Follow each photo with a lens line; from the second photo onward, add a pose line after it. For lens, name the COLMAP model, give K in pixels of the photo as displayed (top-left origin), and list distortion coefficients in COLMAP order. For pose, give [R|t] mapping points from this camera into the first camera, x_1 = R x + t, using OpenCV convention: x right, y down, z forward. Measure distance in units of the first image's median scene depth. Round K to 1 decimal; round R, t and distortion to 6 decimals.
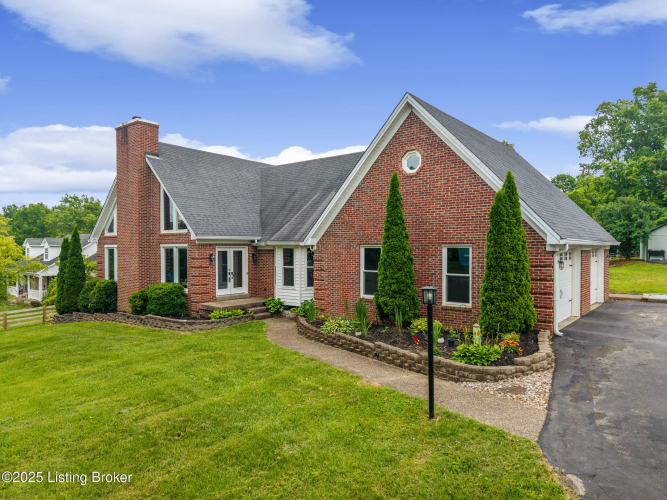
lens RADIAL K [[463.6, 0, 333.5], [0, 463.6, 250.0], [0, 0, 1]] dist [0.004706, 0.001141]
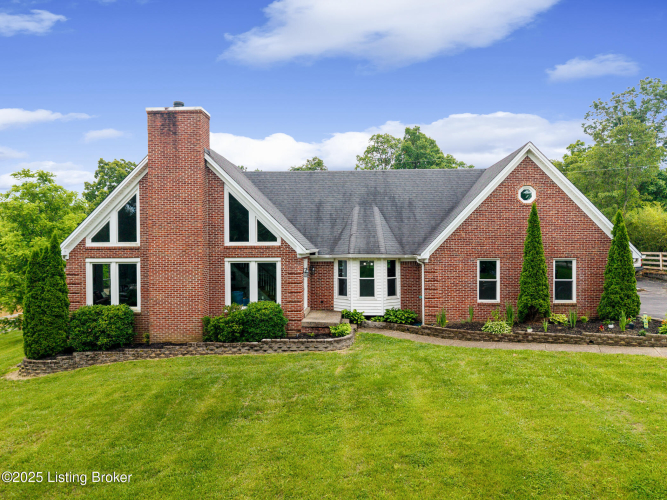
lens RADIAL K [[471.9, 0, 333.5], [0, 471.9, 250.0], [0, 0, 1]] dist [0.025564, -0.000855]
pose [[0.803588, -0.003881, 0.595174, -0.748081], [0.006517, 0.999976, -0.002277, -0.024504], [-0.595151, 0.005708, 0.803594, 0.178860]]
